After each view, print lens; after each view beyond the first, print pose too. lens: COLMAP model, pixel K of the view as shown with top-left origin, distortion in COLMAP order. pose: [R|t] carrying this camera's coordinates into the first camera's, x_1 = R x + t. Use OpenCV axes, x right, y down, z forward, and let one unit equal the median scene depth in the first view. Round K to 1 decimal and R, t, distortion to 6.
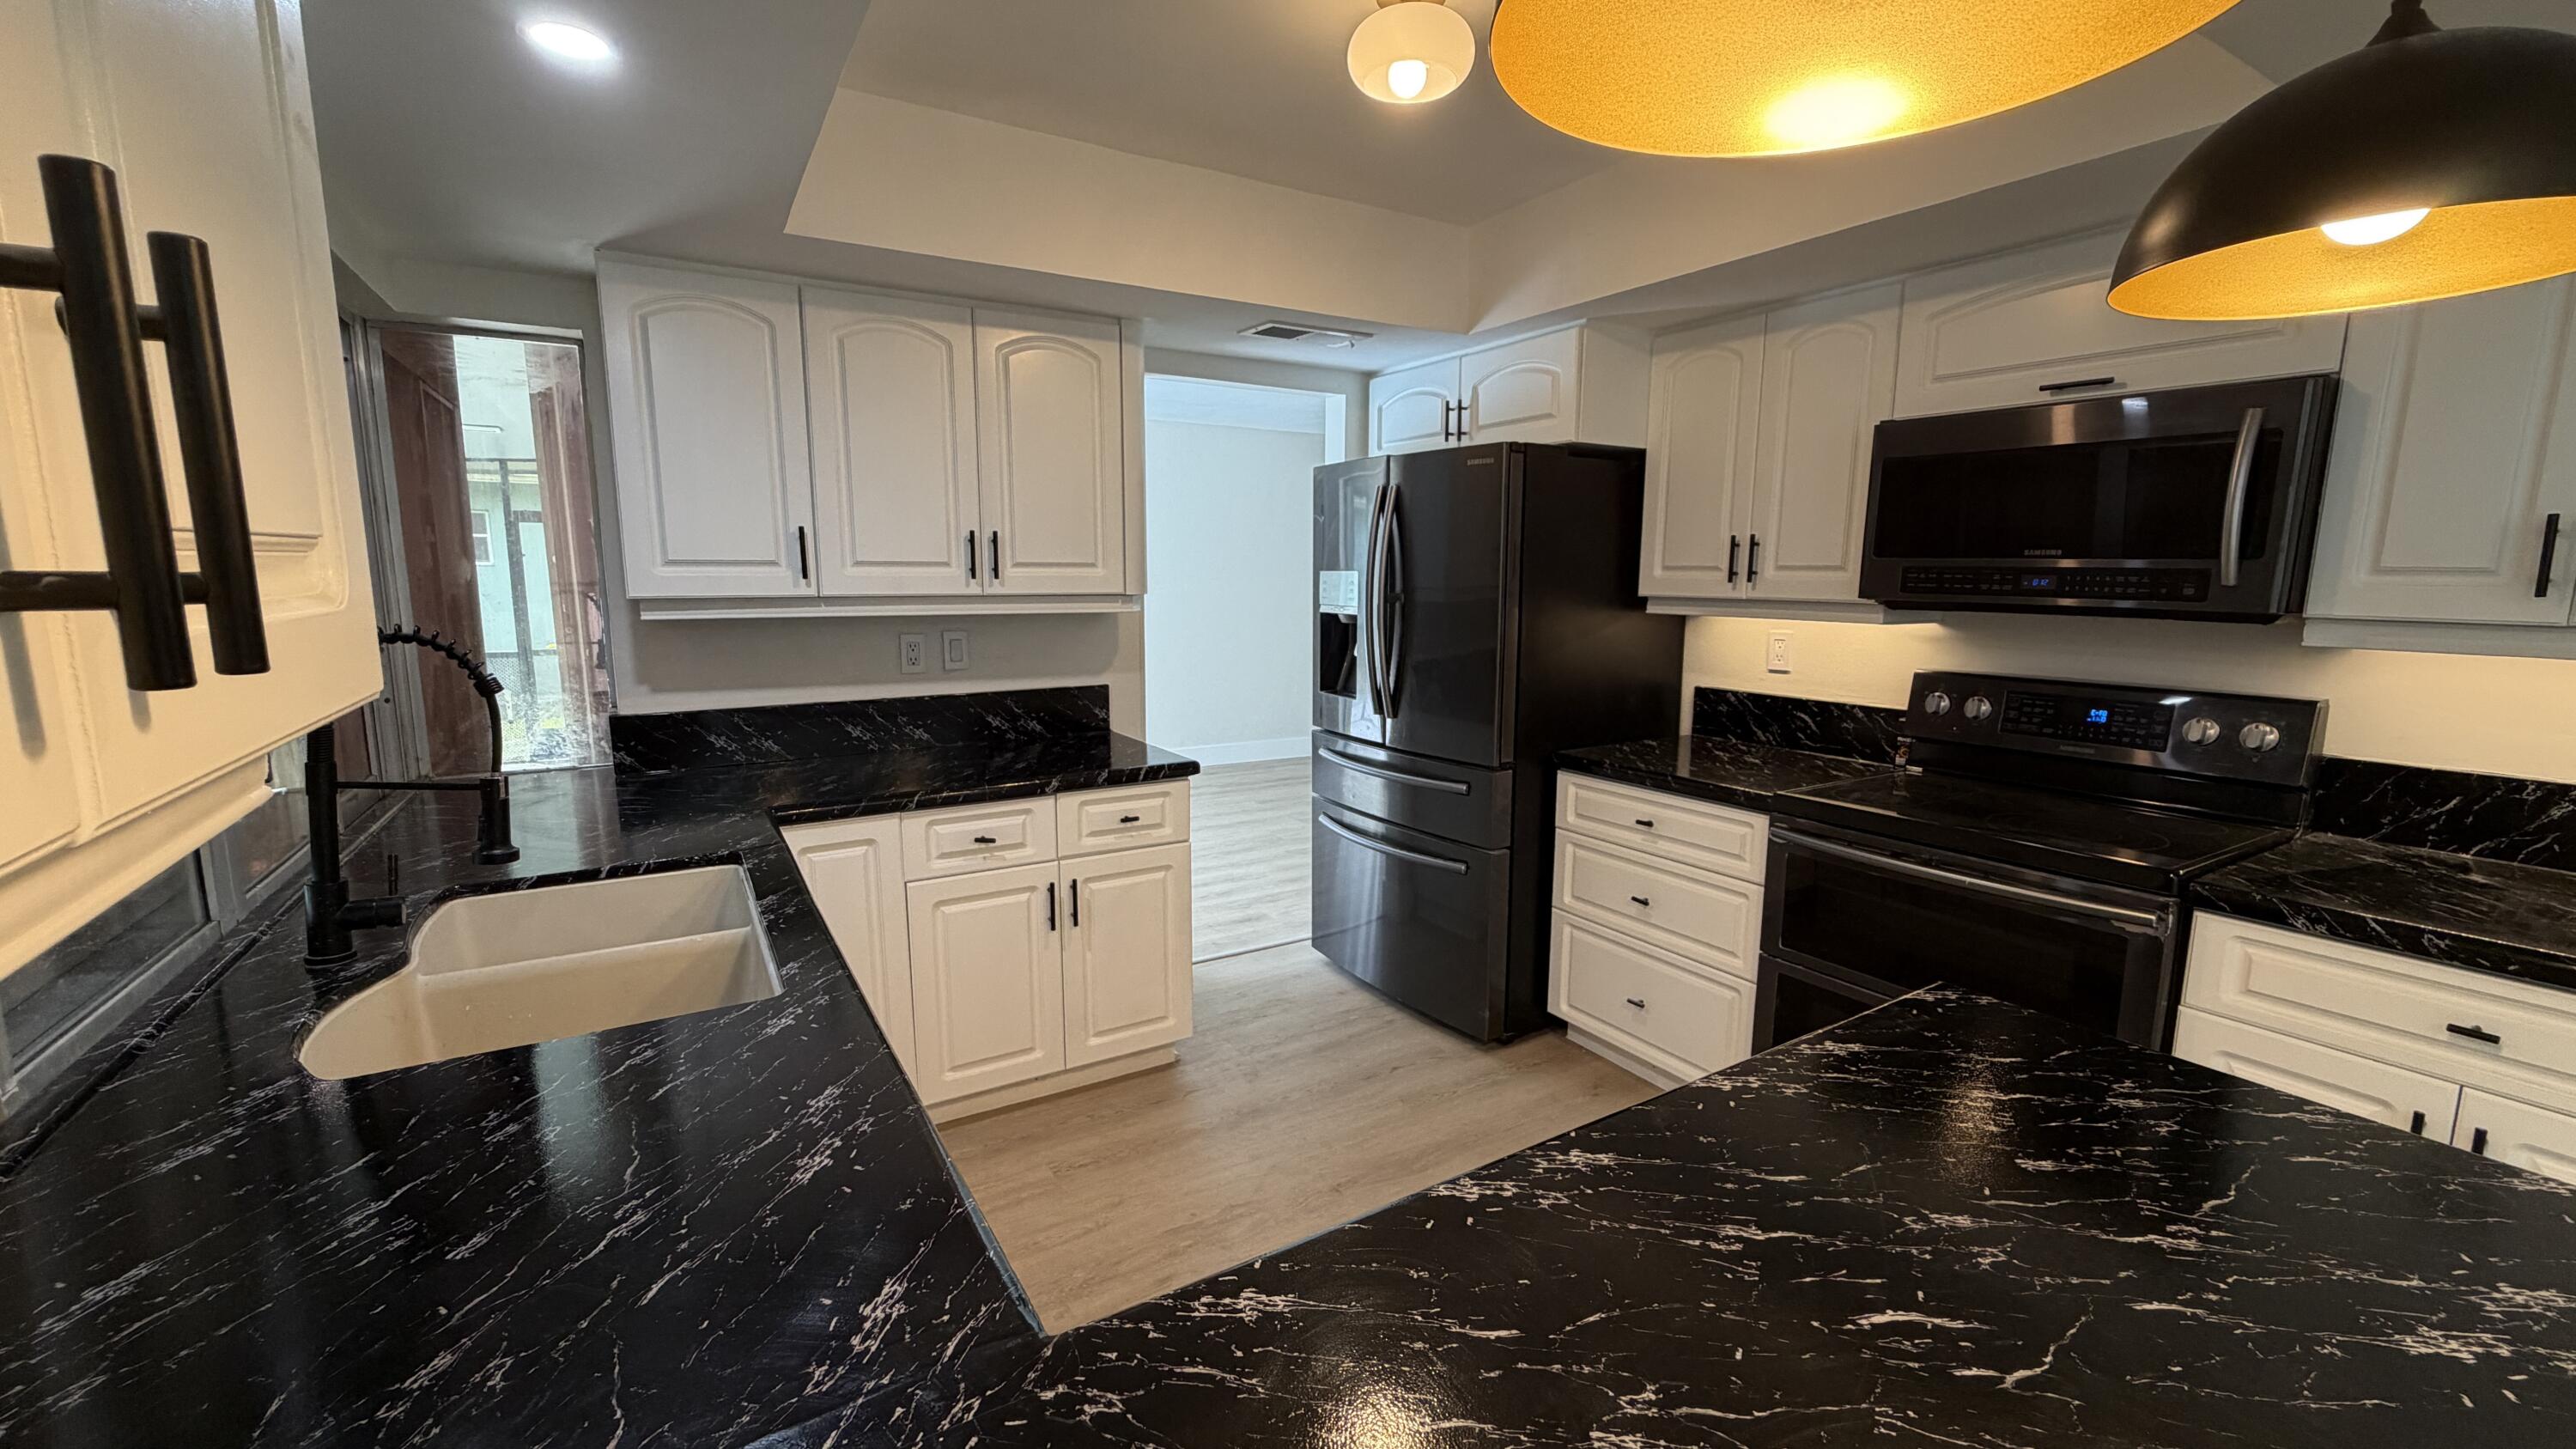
lens RADIAL K [[1025.4, 0, 1299.4], [0, 1025.4, 730.3], [0, 0, 1]] dist [-0.002549, 0.000898]
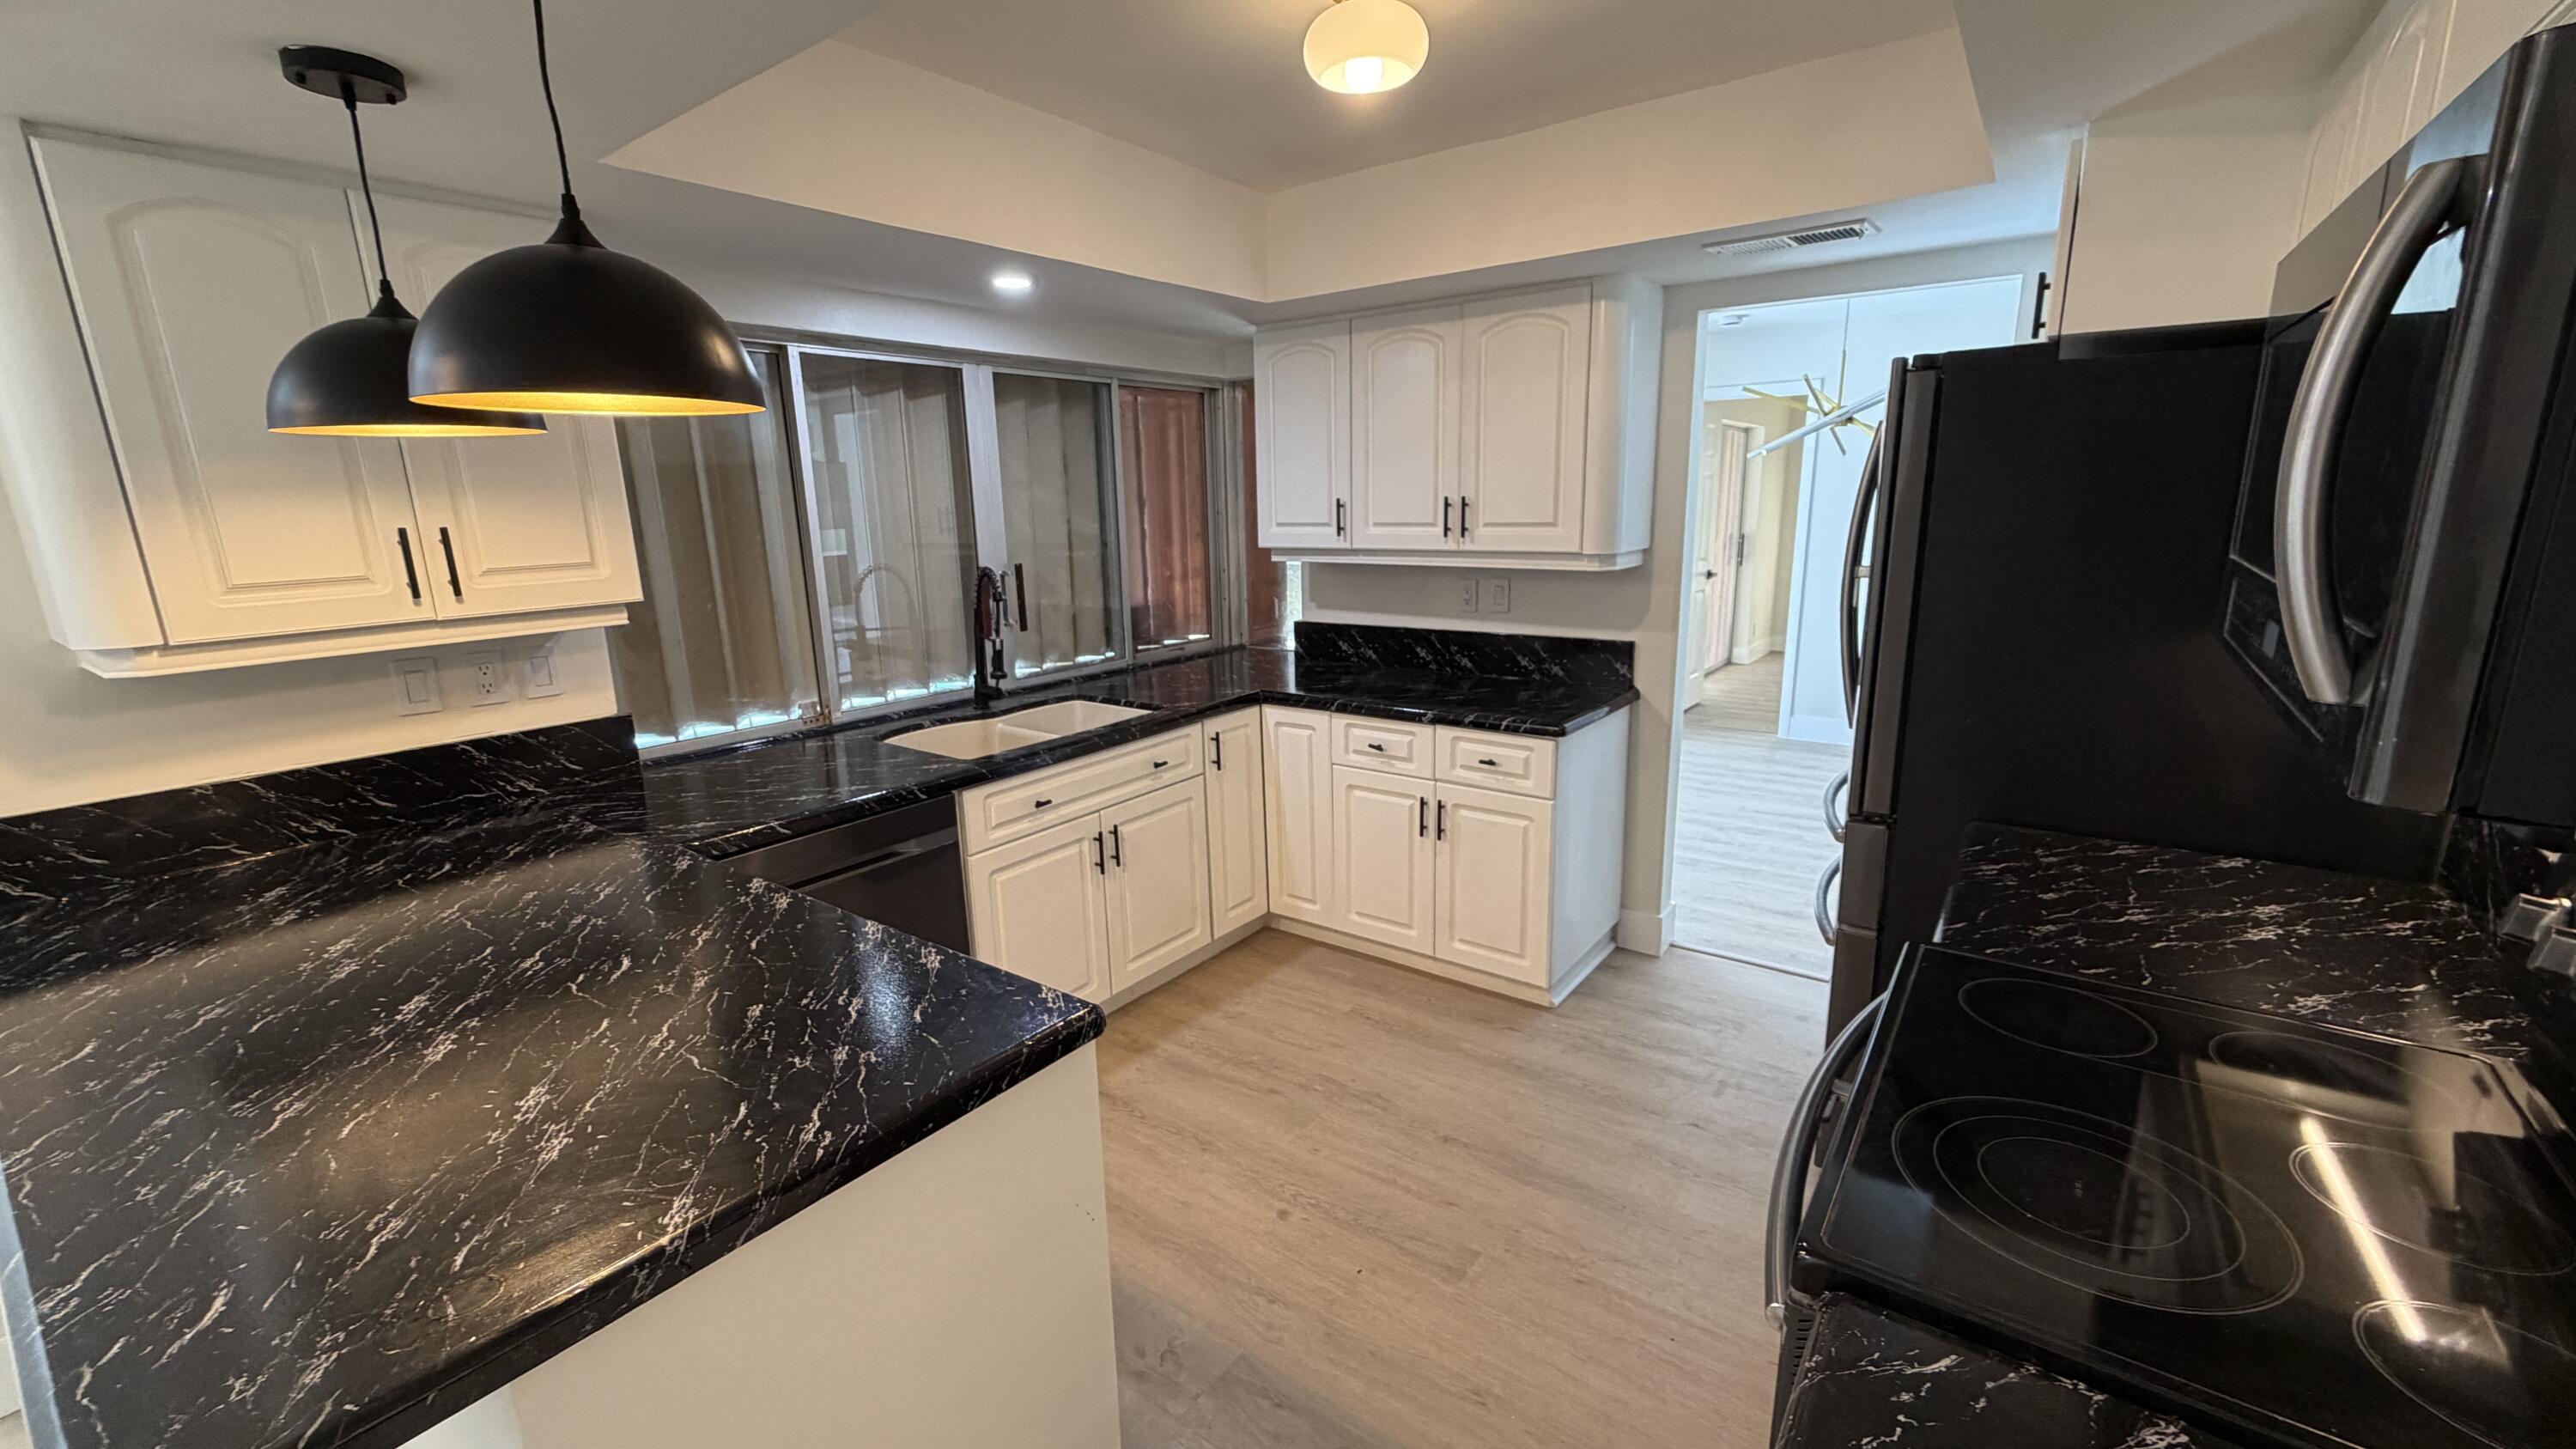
lens RADIAL K [[1025.4, 0, 1308.3], [0, 1025.4, 725.1], [0, 0, 1]] dist [-0.002549, 0.000898]
pose [[0.381713, 0.187407, -0.905082, 0.743342], [-0.123770, 0.980773, 0.150880, -0.092841], [0.915956, 0.054429, 0.397569, 0.388026]]
